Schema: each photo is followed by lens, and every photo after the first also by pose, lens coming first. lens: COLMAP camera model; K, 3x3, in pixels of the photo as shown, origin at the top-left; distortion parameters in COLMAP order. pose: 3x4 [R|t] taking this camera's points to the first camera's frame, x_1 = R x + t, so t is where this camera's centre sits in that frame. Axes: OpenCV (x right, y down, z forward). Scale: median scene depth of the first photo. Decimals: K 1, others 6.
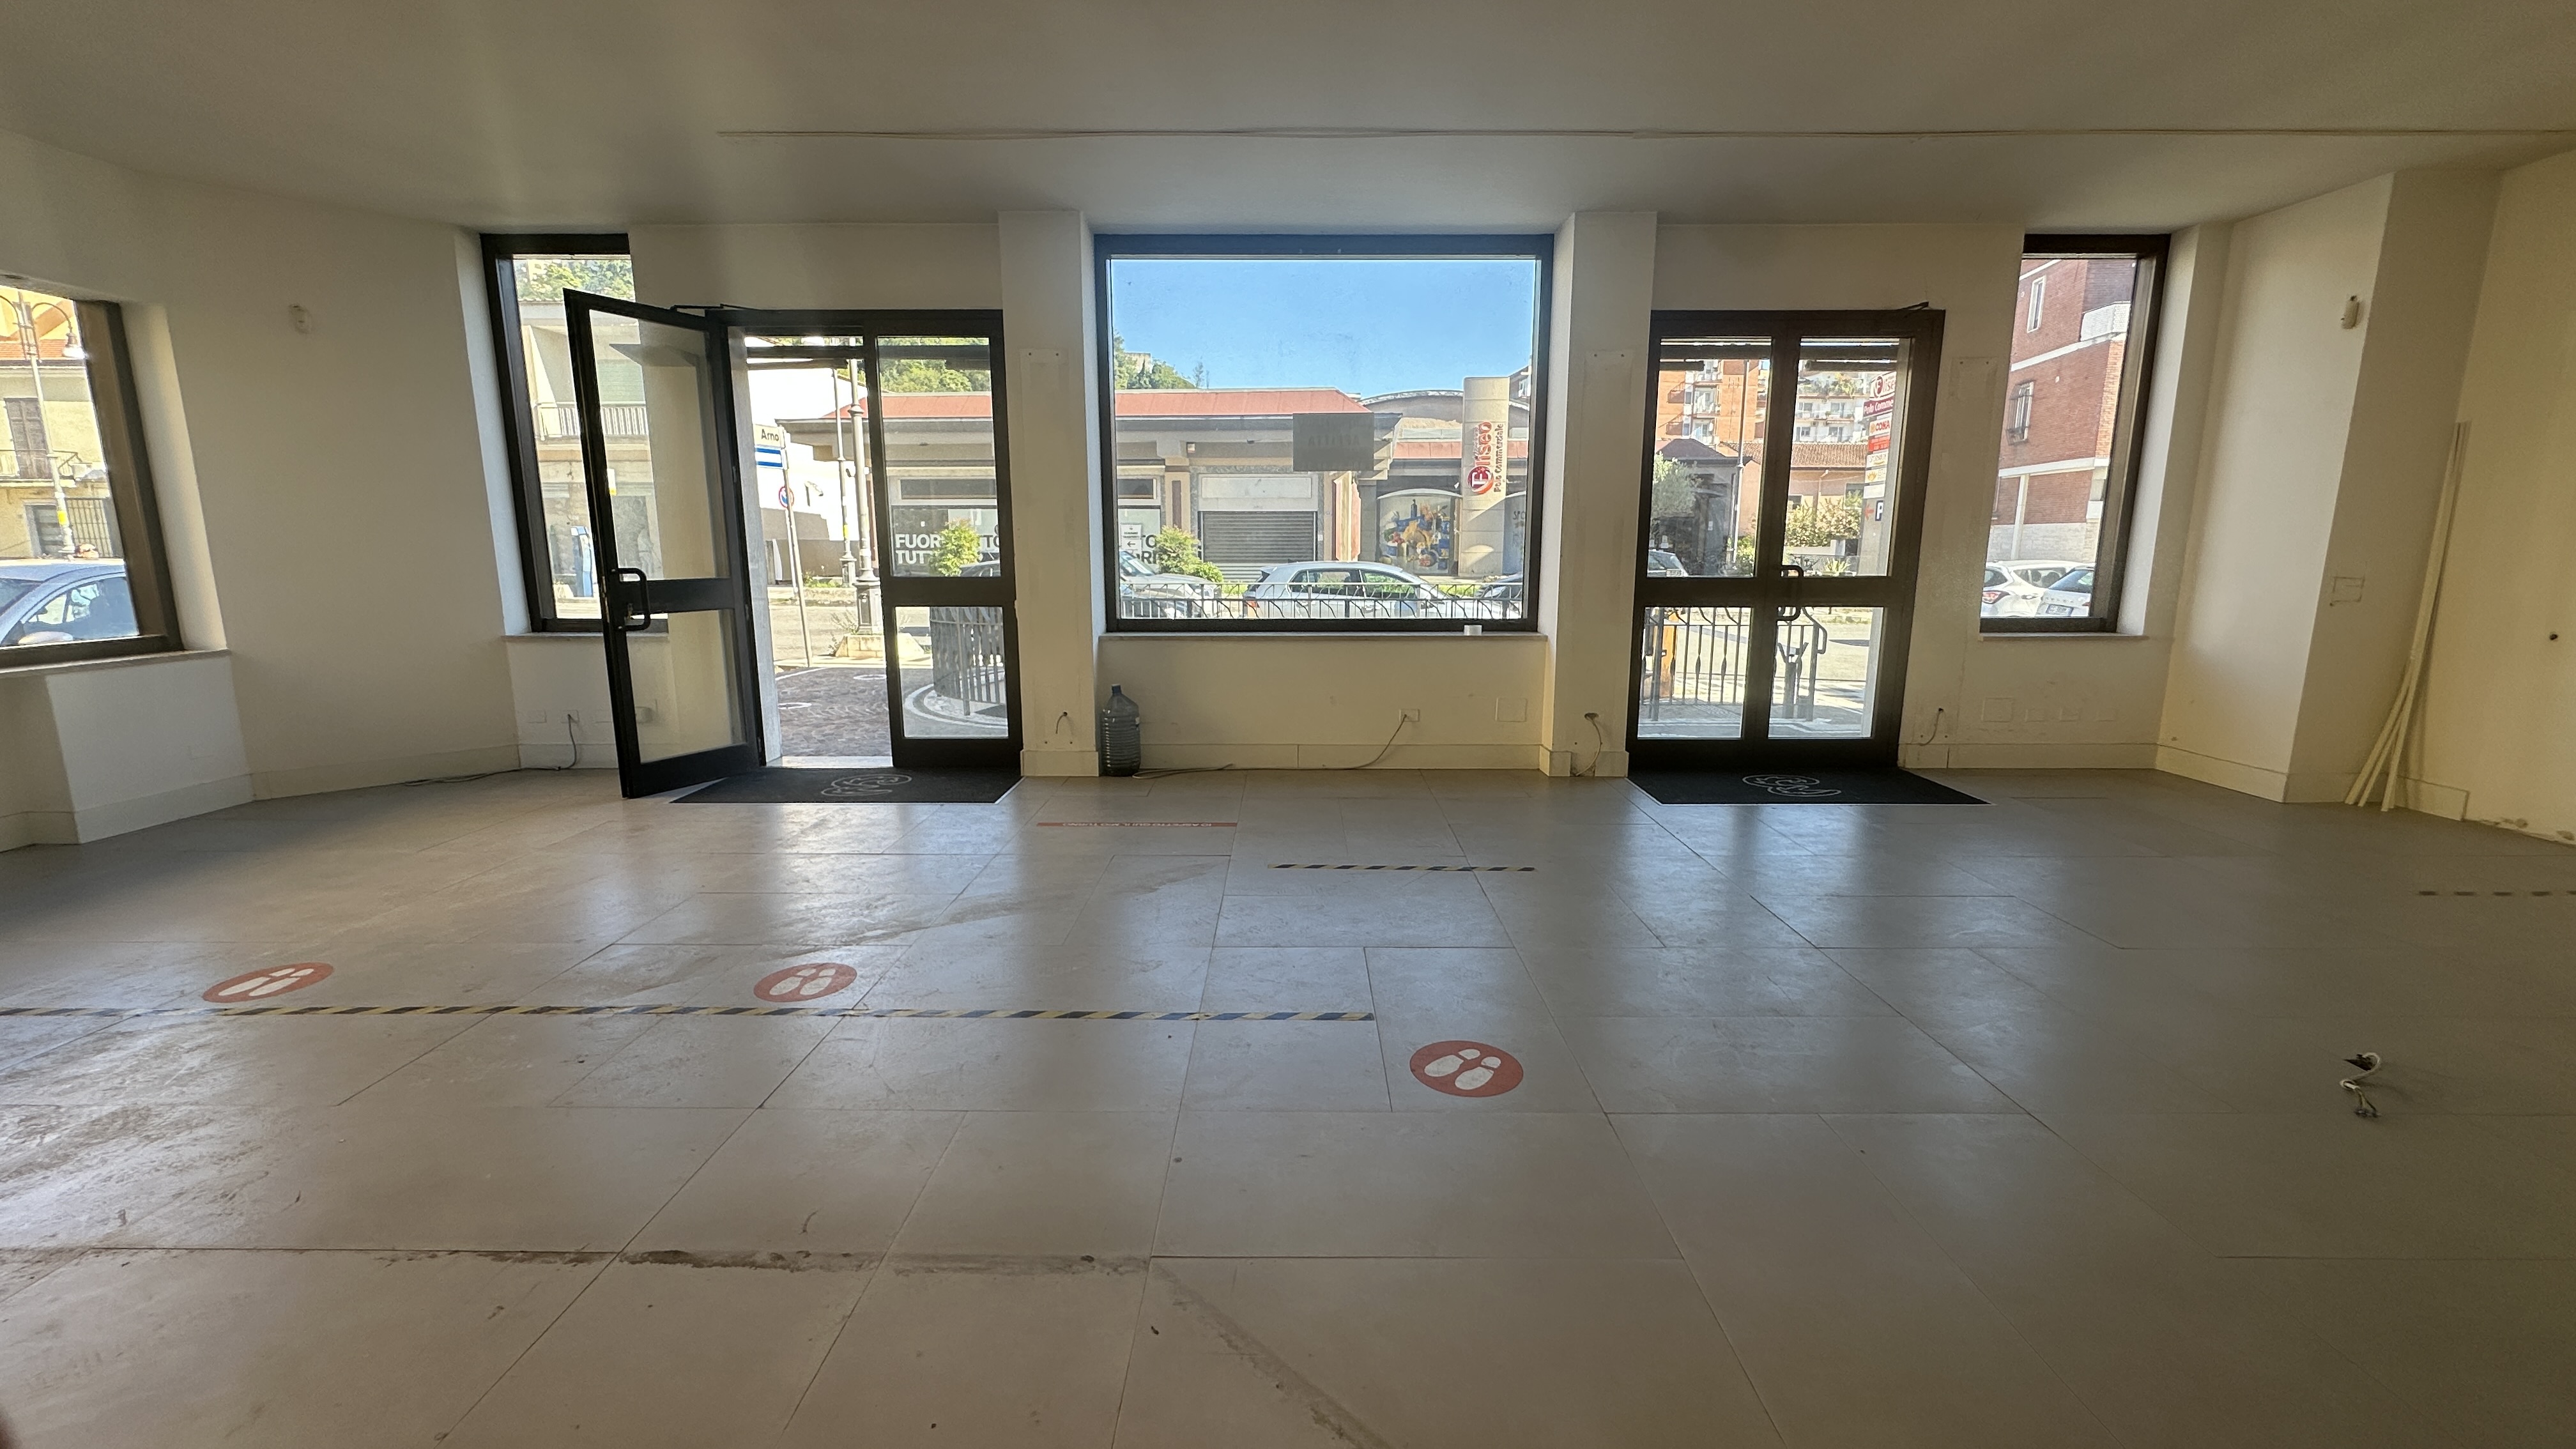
lens RADIAL K [[1028.6, 0, 1288.0], [0, 1028.6, 724.5], [0, 0, 1]] dist [-0.001678, 0.000036]
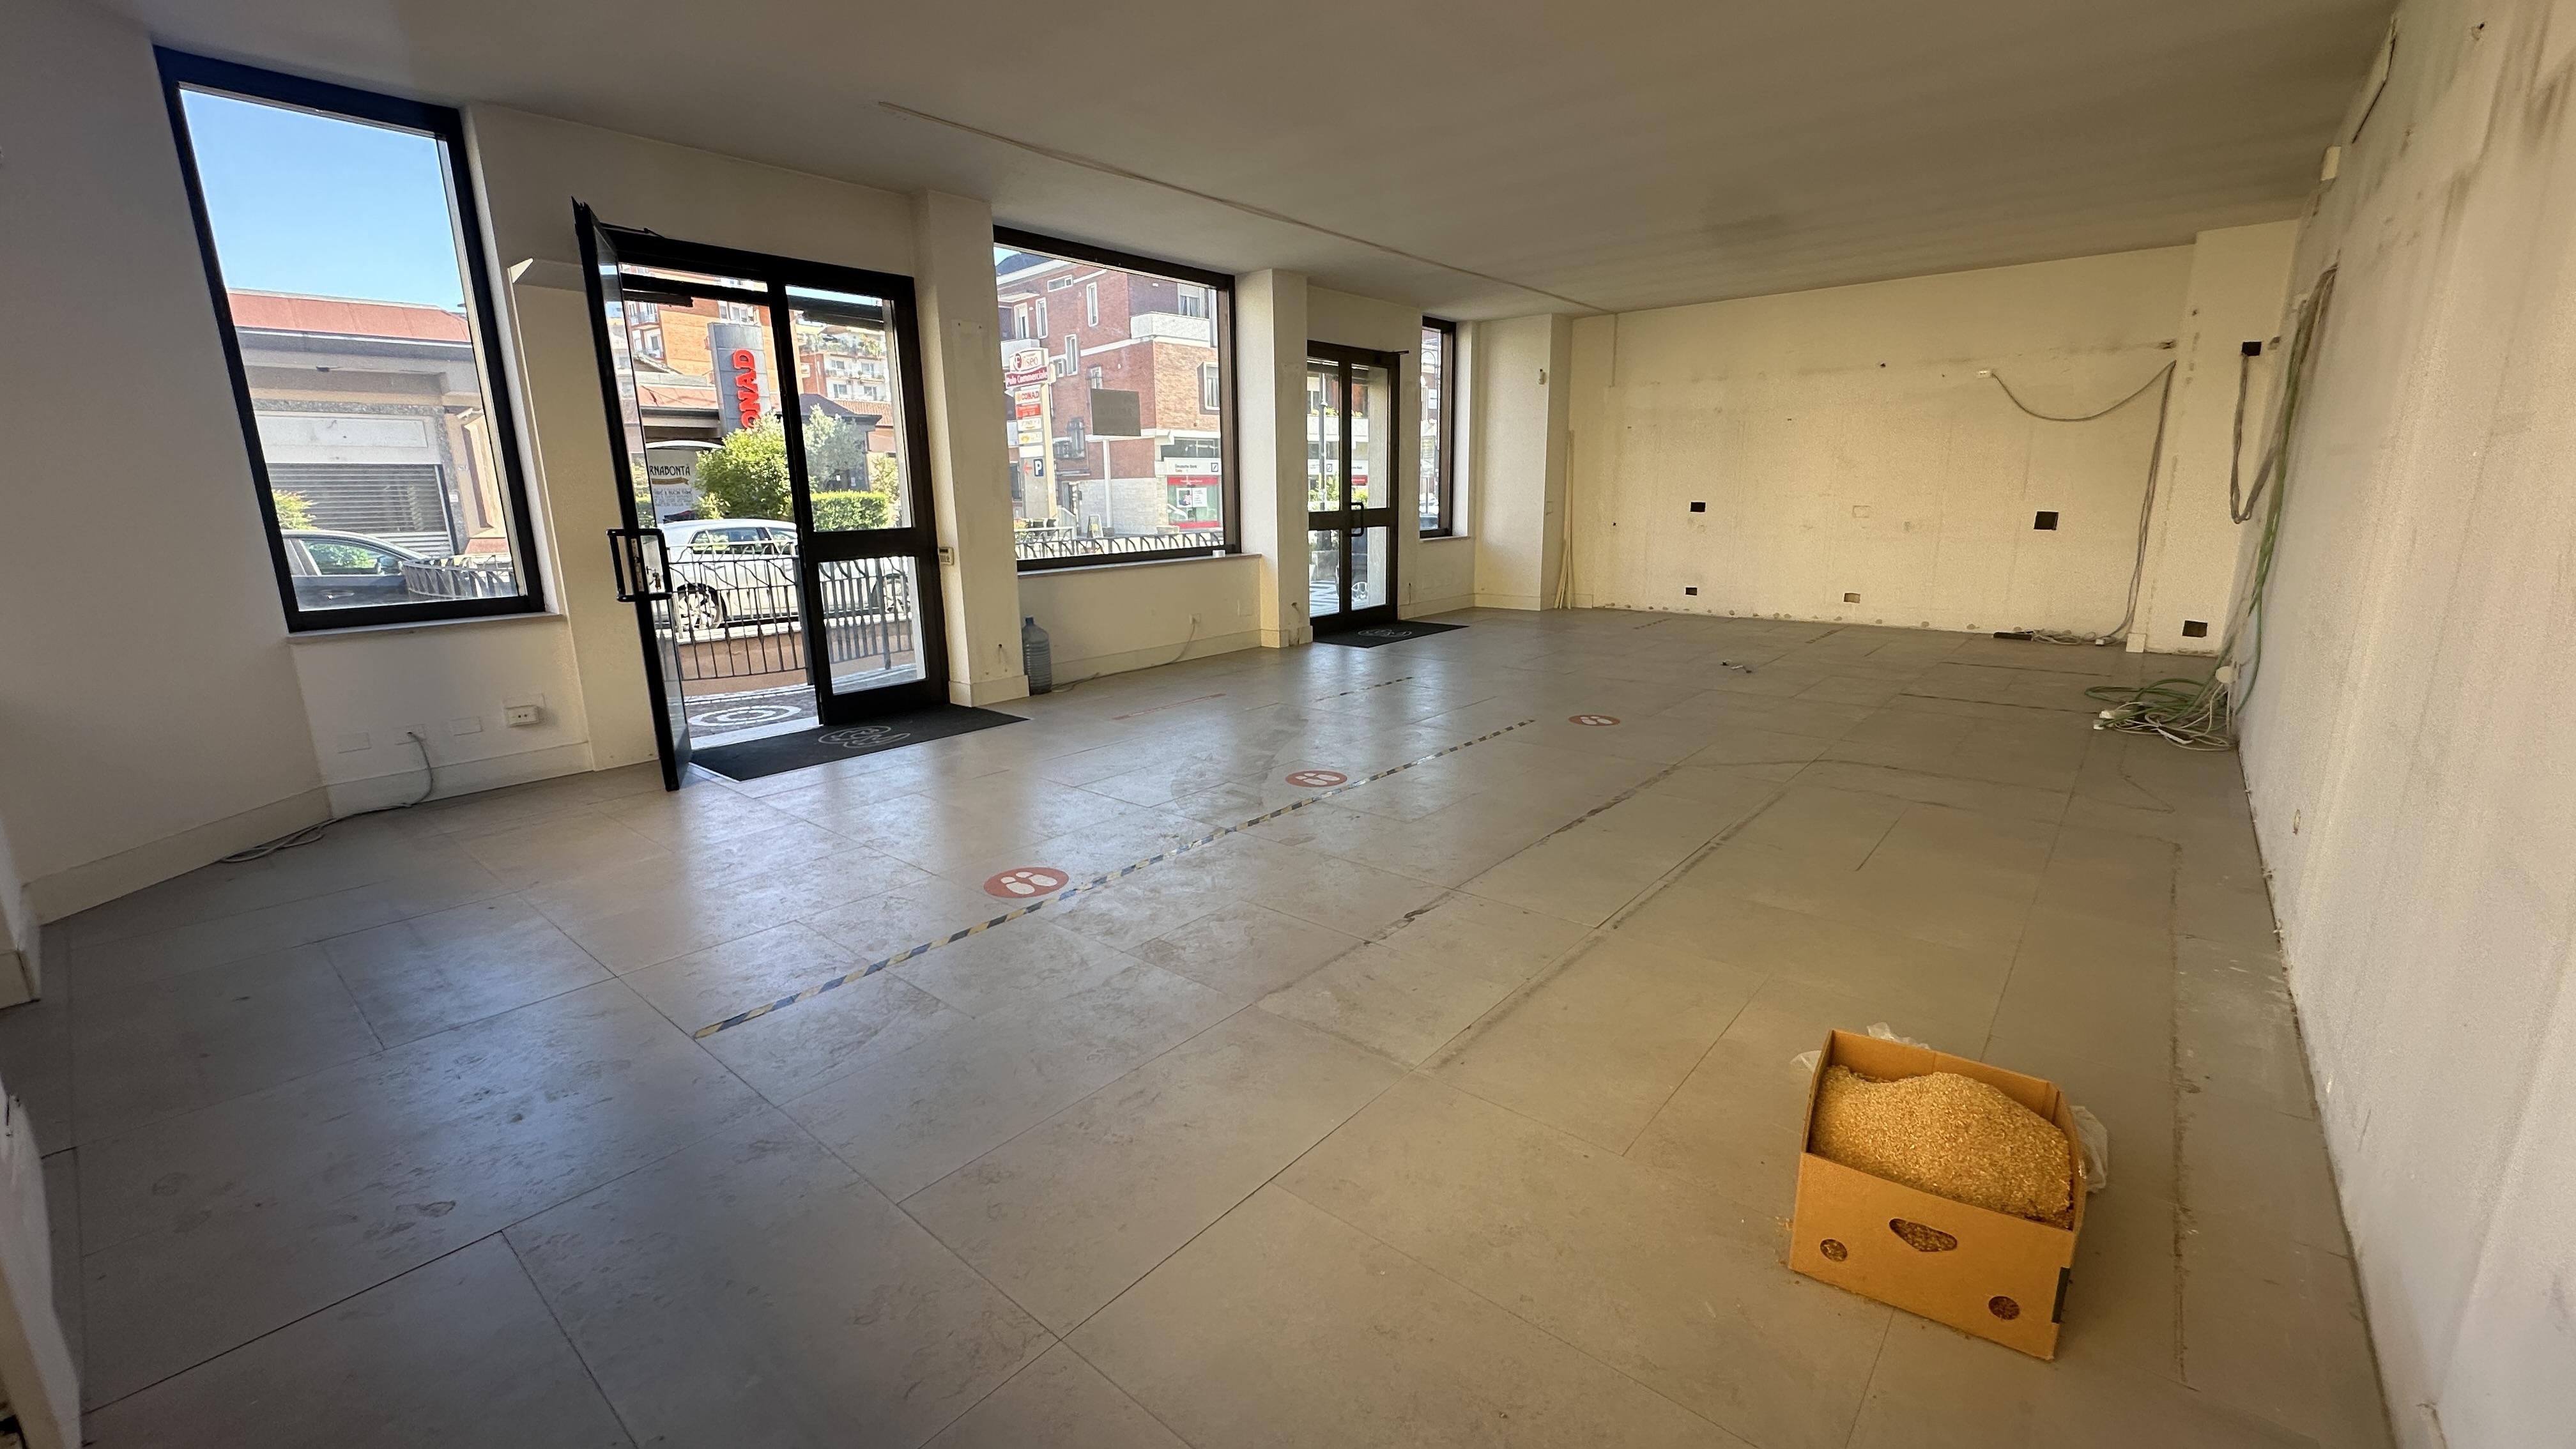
lens RADIAL K [[1031.7, 0, 1285.6], [0, 1031.7, 727.0], [0, 0, 1]] dist [-0.000877, 0.000002]
pose [[0.642474, -0.181129, 0.744594, -0.850952], [0.149403, 0.982625, 0.110119, -0.000544], [-0.751602, 0.040496, 0.658372, 0.011980]]
